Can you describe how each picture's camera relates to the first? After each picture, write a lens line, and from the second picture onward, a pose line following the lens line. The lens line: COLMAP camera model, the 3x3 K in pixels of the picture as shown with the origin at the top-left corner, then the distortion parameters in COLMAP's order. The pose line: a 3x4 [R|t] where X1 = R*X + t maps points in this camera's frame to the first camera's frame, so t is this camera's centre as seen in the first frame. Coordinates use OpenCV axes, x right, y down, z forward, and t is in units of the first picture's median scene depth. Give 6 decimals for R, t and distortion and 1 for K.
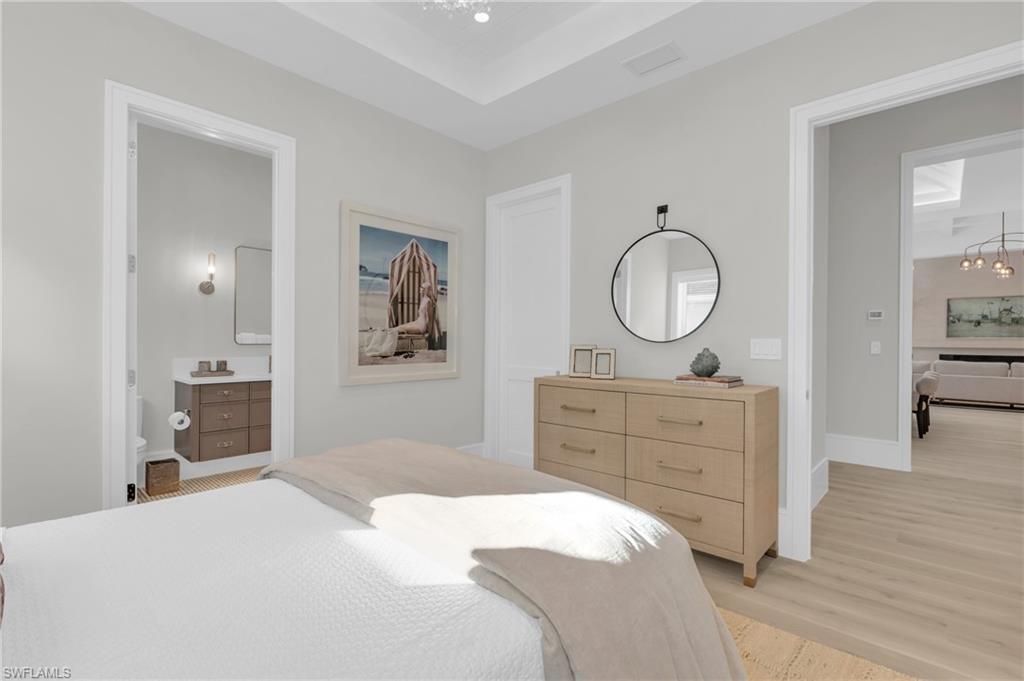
lens RADIAL K [[465.8, 0, 508.2], [0, 465.8, 340.4], [0, 0, 1]] dist [-0.002025, -0.000300]
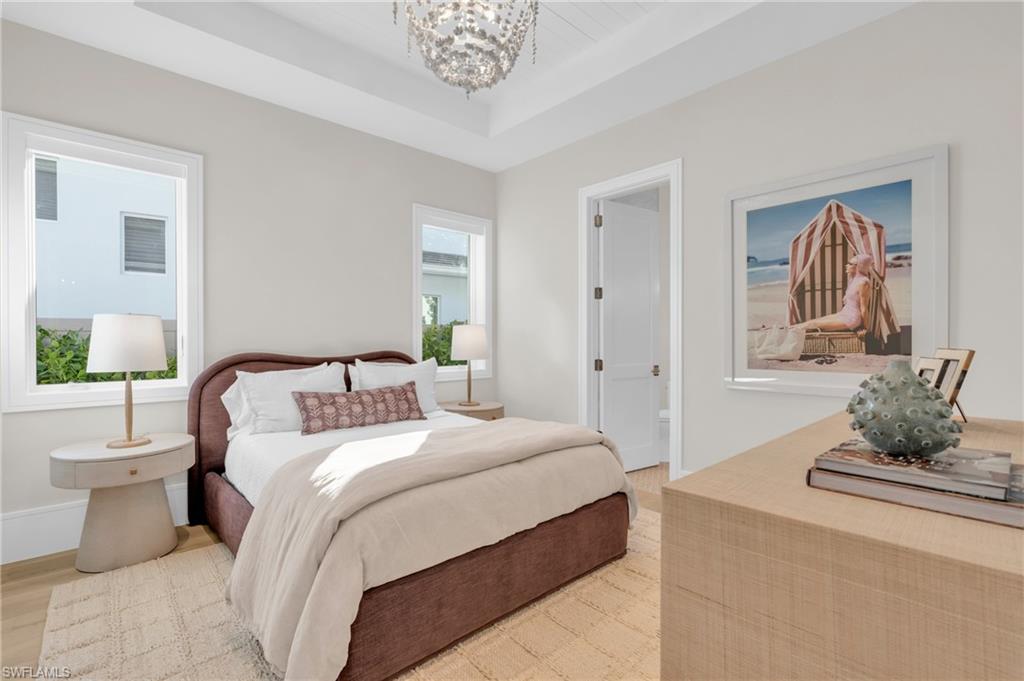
lens RADIAL K [[465.8, 0, 508.2], [0, 465.8, 340.4], [0, 0, 1]] dist [-0.002025, -0.000300]
pose [[-0.075065, -0.004379, -0.997169, 0.557019], [0.000666, 0.999990, -0.004442, 0.003081], [0.997178, -0.000997, -0.075061, 0.557392]]
